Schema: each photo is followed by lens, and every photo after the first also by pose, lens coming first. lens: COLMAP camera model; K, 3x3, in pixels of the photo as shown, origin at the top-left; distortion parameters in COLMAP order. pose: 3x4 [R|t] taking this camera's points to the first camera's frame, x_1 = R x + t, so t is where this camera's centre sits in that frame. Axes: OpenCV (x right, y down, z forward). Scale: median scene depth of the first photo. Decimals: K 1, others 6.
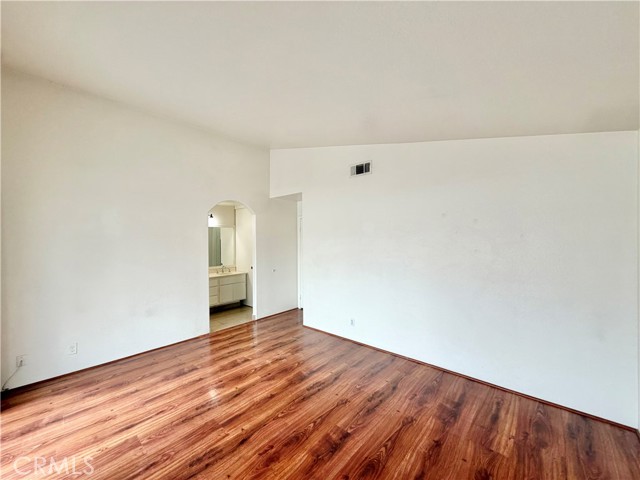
lens RADIAL K [[254.8, 0, 319.6], [0, 254.8, 240.5], [0, 0, 1]] dist [-0.001957, -0.000052]
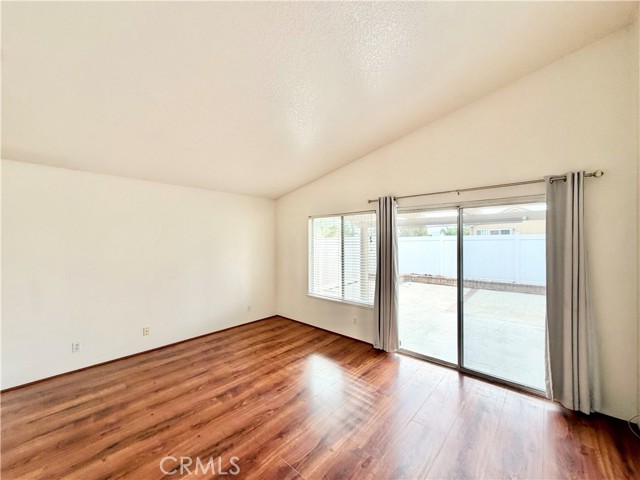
lens RADIAL K [[254.8, 0, 320.6], [0, 254.8, 239.7], [0, 0, 1]] dist [-0.001957, -0.000052]
pose [[-0.999922, 0.012337, -0.001785, -0.367022], [0.012341, 0.999921, -0.002217, 0.002261], [0.001757, -0.002238, -0.999996, 2.075257]]
